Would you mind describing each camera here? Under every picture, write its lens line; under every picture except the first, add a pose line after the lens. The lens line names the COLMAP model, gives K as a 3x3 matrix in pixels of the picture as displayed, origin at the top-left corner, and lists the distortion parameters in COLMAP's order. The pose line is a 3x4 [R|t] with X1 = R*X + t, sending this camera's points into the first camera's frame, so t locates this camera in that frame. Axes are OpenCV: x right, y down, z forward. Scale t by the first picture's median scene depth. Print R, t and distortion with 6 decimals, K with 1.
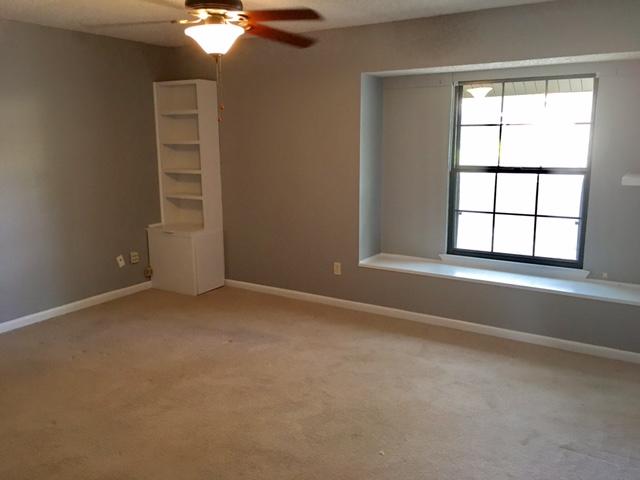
lens RADIAL K [[527.9, 0, 317.1], [0, 527.9, 236.9], [0, 0, 1]] dist [0.076712, -0.098154]
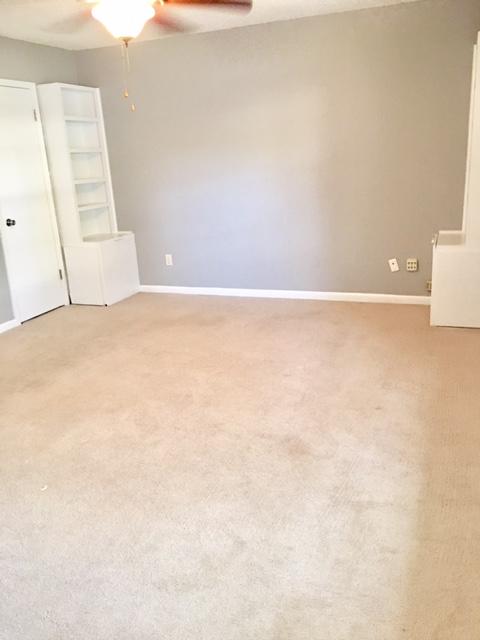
lens RADIAL K [[527.9, 0, 240.1], [0, 527.9, 309.3], [0, 0, 1]] dist [0.076712, -0.098154]
pose [[0.214941, 0.271779, -0.938049, 0.501095], [-0.133067, 0.959691, 0.247559, -0.080122], [0.967519, 0.071613, 0.242442, 0.568783]]
